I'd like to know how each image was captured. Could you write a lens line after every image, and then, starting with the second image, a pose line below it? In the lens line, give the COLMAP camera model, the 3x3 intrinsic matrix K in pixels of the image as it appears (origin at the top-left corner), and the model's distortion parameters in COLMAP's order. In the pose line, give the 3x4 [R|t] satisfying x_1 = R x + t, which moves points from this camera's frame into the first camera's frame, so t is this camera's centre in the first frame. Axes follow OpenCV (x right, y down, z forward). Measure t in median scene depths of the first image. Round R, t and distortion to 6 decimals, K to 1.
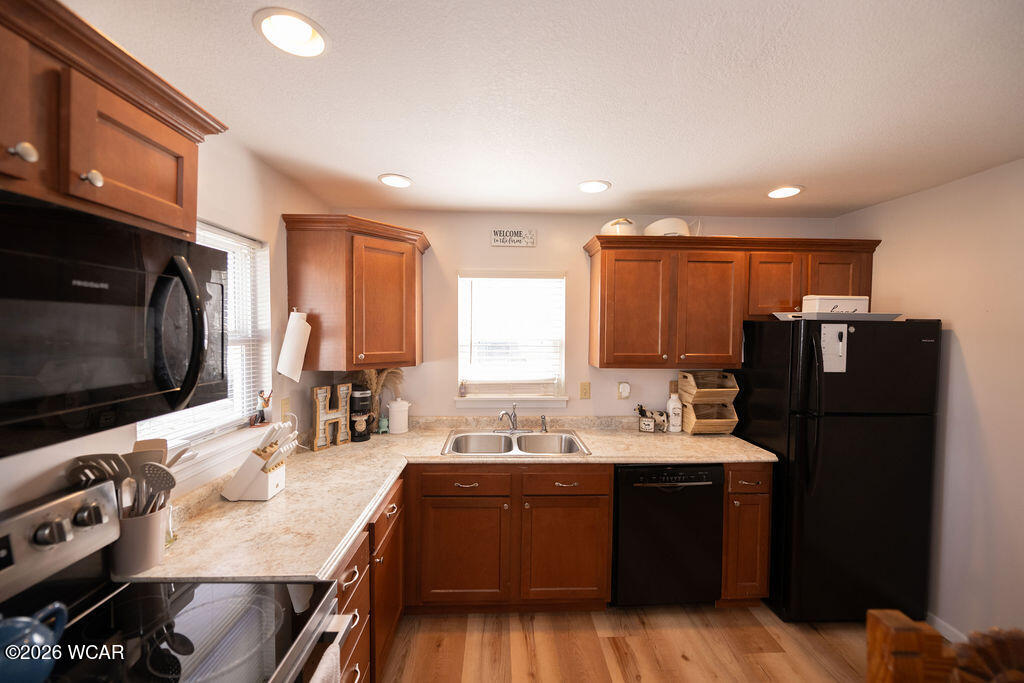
lens RADIAL K [[410.8, 0, 511.5], [0, 410.8, 343.0], [0, 0, 1]] dist [0.000869, 0.000437]
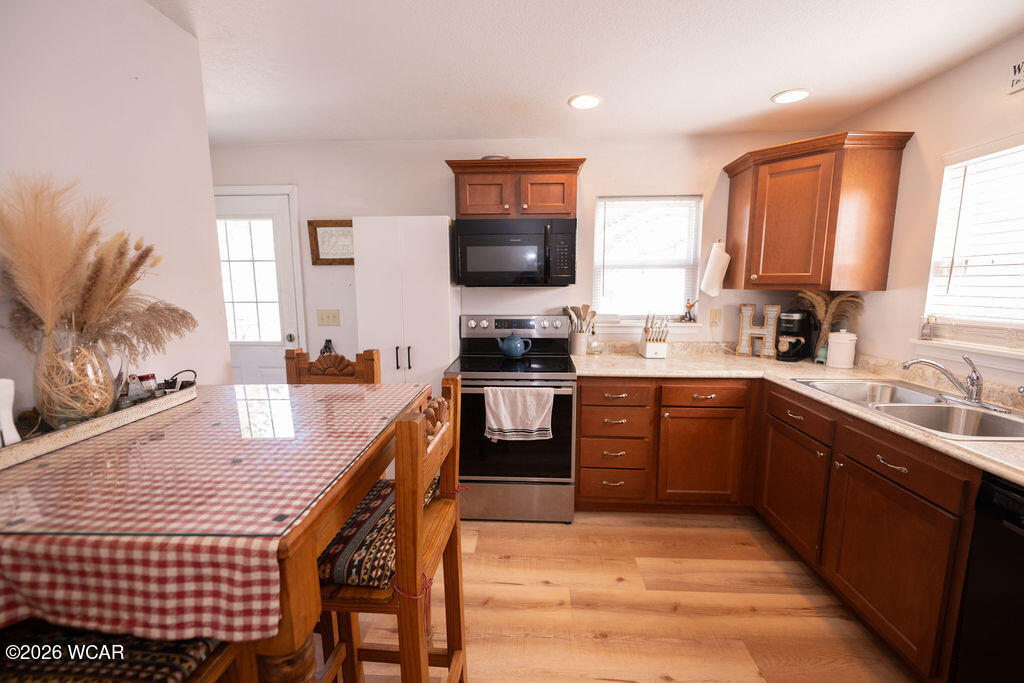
lens RADIAL K [[410.8, 0, 511.1], [0, 410.8, 341.4], [0, 0, 1]] dist [0.000869, 0.000437]
pose [[-0.081283, 0.135365, -0.987456, 0.738463], [-0.027358, 0.990058, 0.137974, 0.062392], [0.996316, 0.038230, -0.076771, 0.384784]]
